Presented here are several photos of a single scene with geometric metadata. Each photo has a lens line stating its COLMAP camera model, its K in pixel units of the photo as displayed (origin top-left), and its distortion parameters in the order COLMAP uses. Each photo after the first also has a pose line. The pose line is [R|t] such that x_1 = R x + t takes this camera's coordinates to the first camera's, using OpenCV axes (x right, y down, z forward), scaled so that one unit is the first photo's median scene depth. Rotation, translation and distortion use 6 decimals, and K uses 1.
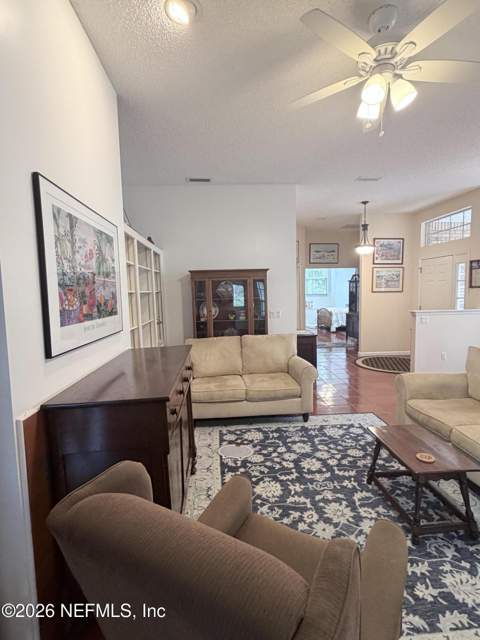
lens RADIAL K [[328.3, 0, 240.0], [0, 328.3, 320.0], [0, 0, 1]] dist [-0.001206, -0.000106]
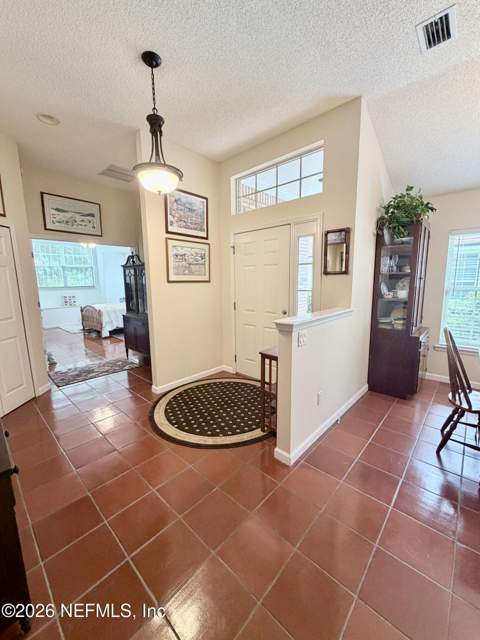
lens RADIAL K [[255.6, 0, 240.0], [0, 255.6, 320.0], [0, 0, 1]] dist [-0.000448, 0.000029]
pose [[0.727784, -0.093691, 0.679376, 0.181639], [0.058771, 0.995501, 0.074329, -0.044245], [-0.683283, -0.014168, 0.730016, 0.581831]]
